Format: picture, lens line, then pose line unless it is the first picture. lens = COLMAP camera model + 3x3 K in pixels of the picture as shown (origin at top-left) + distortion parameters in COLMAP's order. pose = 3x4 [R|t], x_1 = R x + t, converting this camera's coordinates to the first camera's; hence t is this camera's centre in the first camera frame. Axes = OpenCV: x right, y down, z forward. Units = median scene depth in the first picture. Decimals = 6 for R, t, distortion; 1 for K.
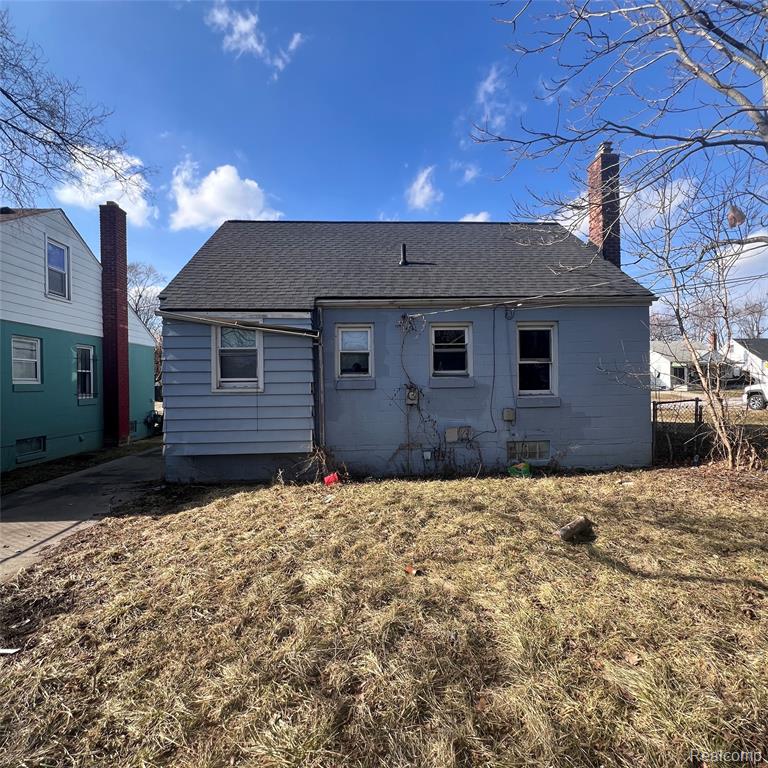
lens RADIAL K [[409.2, 0, 384.2], [0, 409.2, 385.8], [0, 0, 1]] dist [-0.001253, -0.000368]
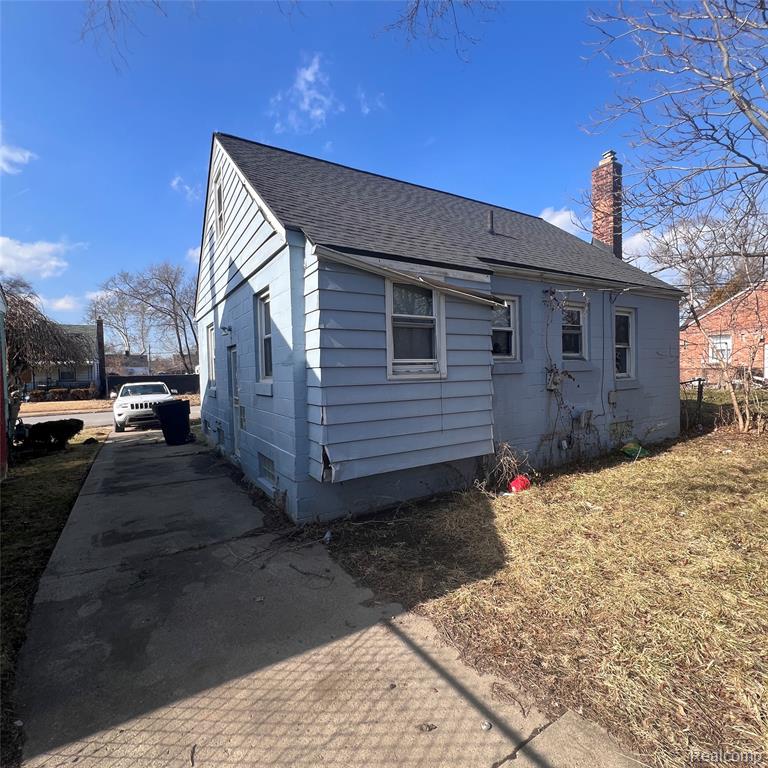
lens RADIAL K [[409.2, 0, 384.8], [0, 409.2, 382.2], [0, 0, 1]] dist [-0.001253, -0.000368]
pose [[0.884100, -0.020185, 0.466862, -0.674572], [0.015287, 0.999781, 0.014277, 0.009664], [-0.467048, -0.005485, 0.884215, 0.369616]]
